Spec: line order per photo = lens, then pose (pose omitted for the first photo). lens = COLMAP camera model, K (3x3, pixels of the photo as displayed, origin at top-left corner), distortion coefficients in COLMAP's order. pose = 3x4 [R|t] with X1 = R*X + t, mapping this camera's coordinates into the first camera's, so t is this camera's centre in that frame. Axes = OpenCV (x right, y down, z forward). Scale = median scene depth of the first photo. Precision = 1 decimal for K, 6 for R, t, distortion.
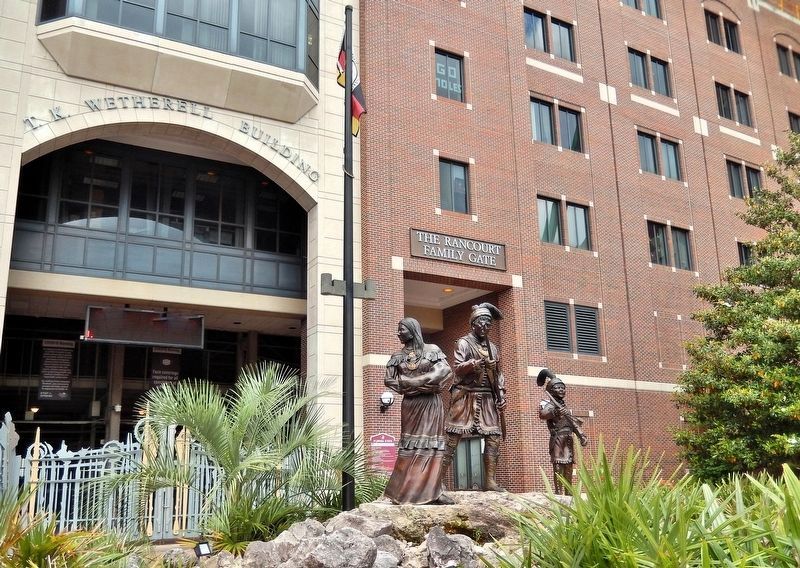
lens RADIAL K [[691.1, 0, 378.2], [0, 691.1, 318.4], [0, 0, 1]] dist [-0.005003, -0.009507]
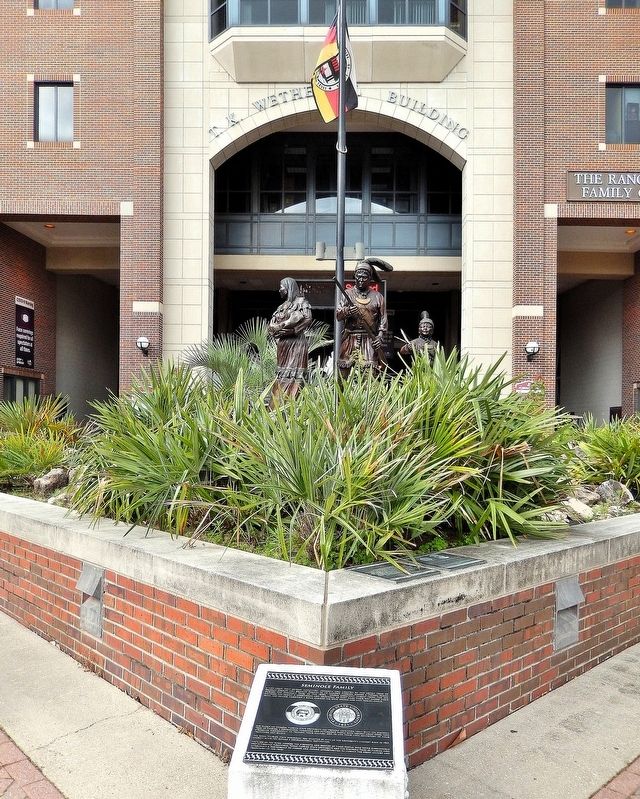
lens RADIAL K [[651.1, 0, 326.2], [0, 651.1, 405.6], [0, 0, 1]] dist [0.041061, 0.003830]
pose [[0.888139, 0.010414, -0.459457, 0.192450], [0.076463, 0.982460, 0.170073, 0.010112], [0.453169, -0.186180, 0.871765, -0.016269]]
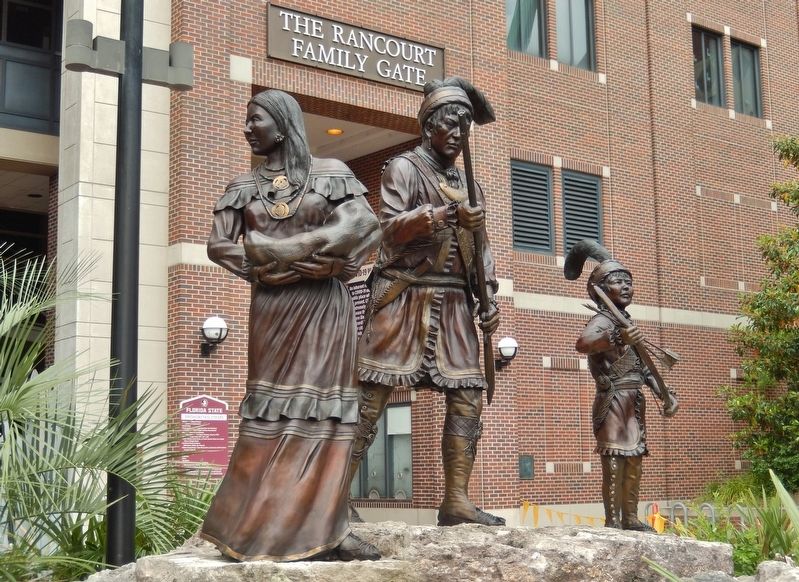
lens RADIAL K [[1208.4, 0, 401.8], [0, 1208.4, 294.5], [0, 0, 1]] dist [-0.066194, 0.000000]
pose [[0.986036, 0.021329, 0.165164, 0.001460], [-0.034050, 0.996634, 0.074576, 0.017790], [-0.163017, -0.079159, 0.983443, 0.088512]]
